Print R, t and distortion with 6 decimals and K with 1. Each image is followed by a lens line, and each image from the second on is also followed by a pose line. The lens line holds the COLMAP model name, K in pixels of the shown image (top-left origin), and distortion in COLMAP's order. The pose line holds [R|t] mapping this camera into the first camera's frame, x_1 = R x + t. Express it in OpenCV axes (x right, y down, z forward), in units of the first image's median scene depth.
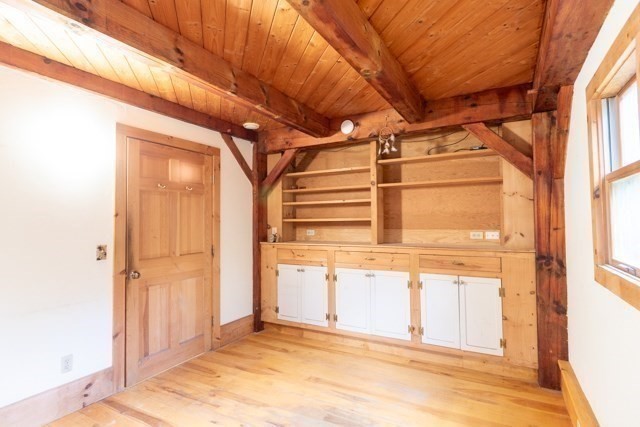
lens RADIAL K [[334.7, 0, 322.5], [0, 334.7, 211.6], [0, 0, 1]] dist [0.015836, -0.009672]
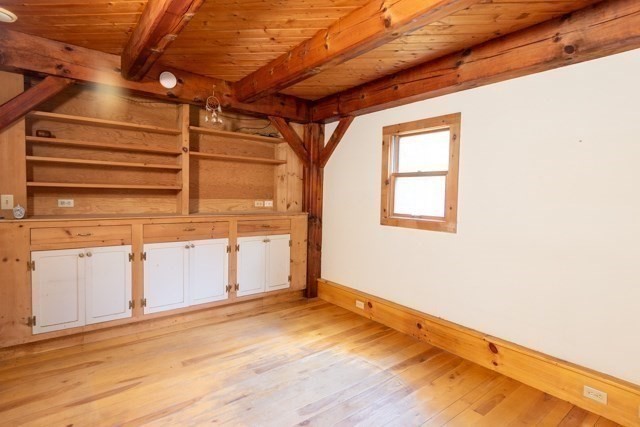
lens RADIAL K [[334.7, 0, 323.6], [0, 334.7, 213.0], [0, 0, 1]] dist [0.015836, -0.009672]
pose [[0.385238, -0.038066, 0.922032, -0.617923], [-0.054295, 0.996483, 0.063825, 0.011997], [-0.921218, -0.074650, 0.381817, 0.292958]]
